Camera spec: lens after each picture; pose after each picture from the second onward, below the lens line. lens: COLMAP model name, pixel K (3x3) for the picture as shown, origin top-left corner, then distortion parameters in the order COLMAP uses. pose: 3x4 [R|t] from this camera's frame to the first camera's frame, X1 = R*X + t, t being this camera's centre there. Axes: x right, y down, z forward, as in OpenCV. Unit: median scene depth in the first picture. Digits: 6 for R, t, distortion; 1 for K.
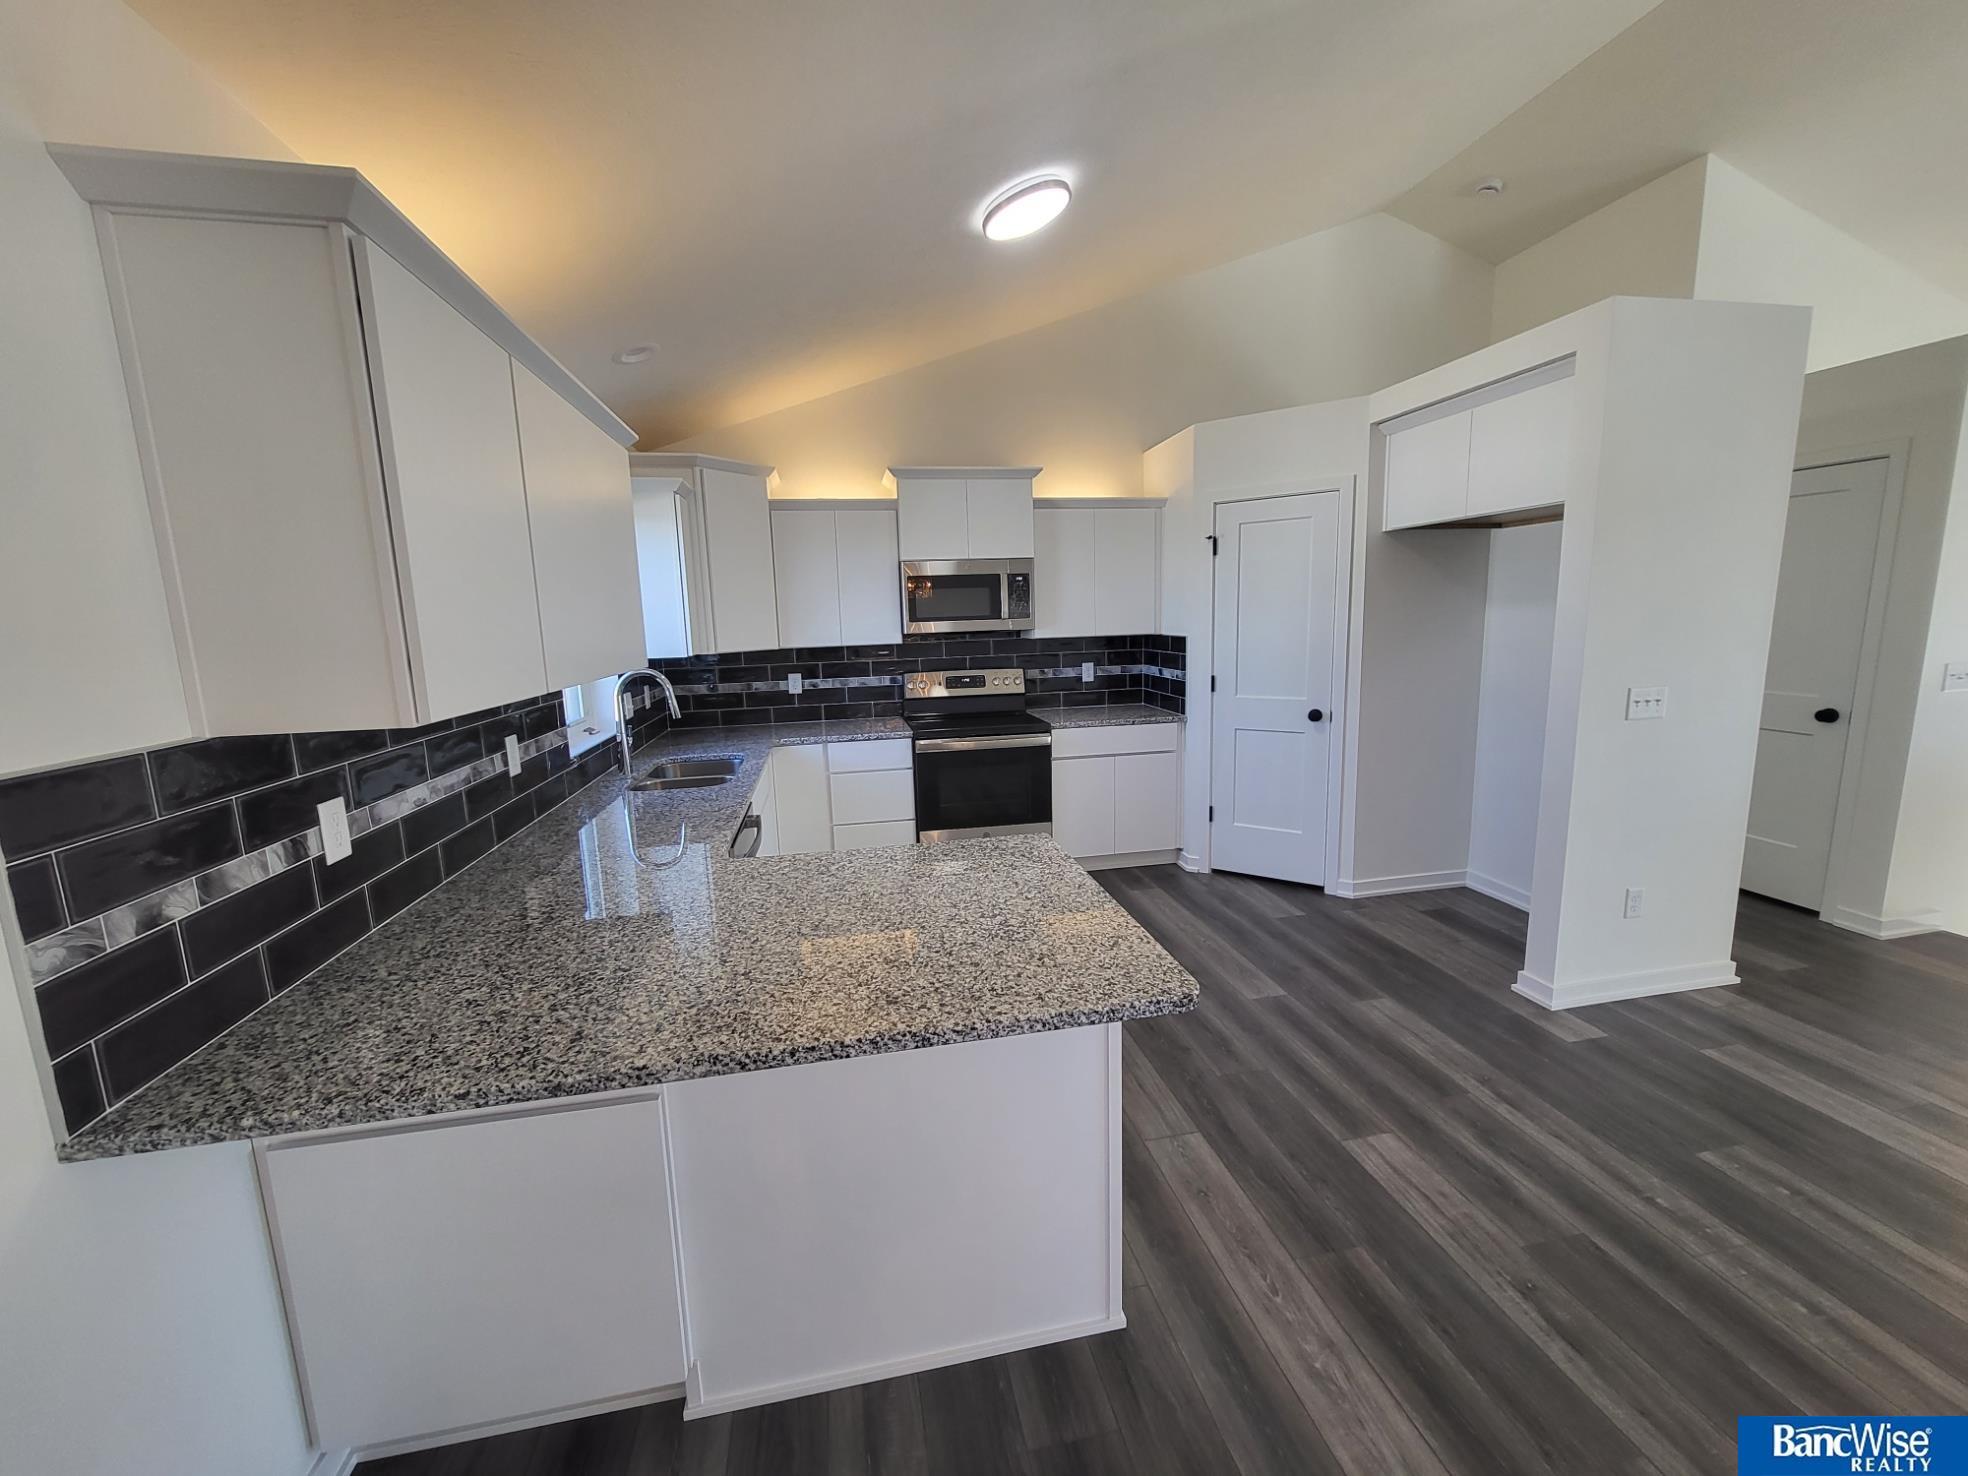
lens RADIAL K [[765.3, 0, 984.0], [0, 765.3, 738.0], [0, 0, 1]] dist [-0.001272, -0.000218]
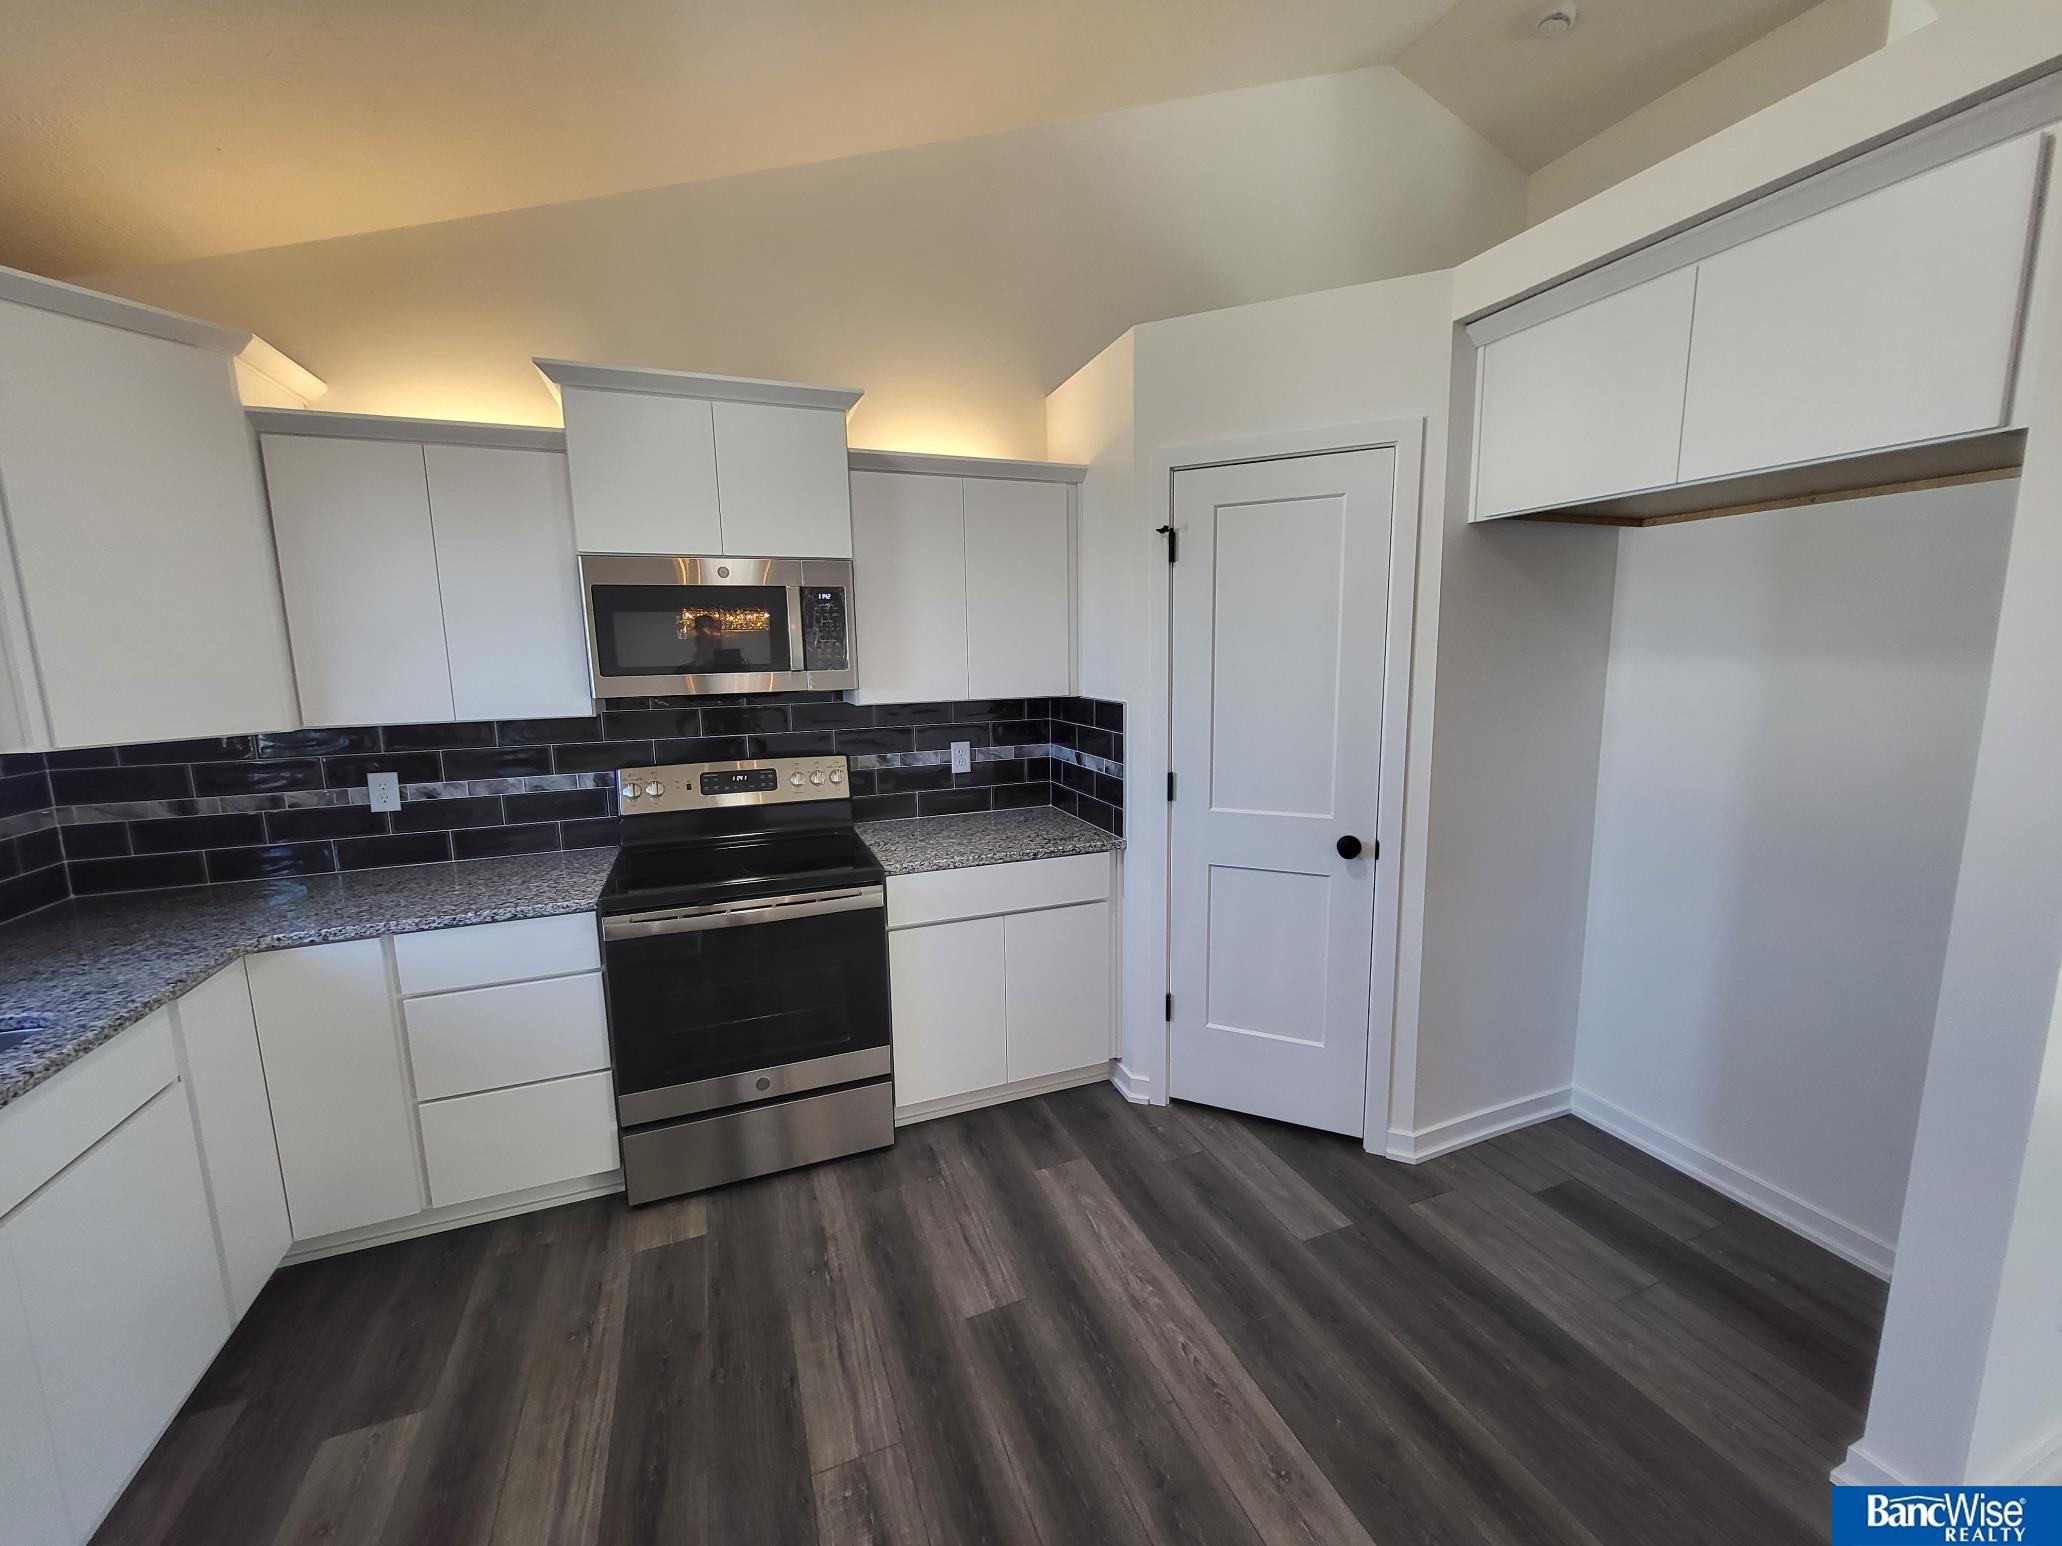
lens RADIAL K [[800.7, 0, 1031.0], [0, 800.7, 773.0], [0, 0, 1]] dist [-0.001534, 0.000267]
pose [[0.983650, -0.014499, 0.179505, 0.088204], [0.016211, 0.999836, -0.008076, -0.077781], [-0.179359, 0.010854, 0.983724, 0.425429]]
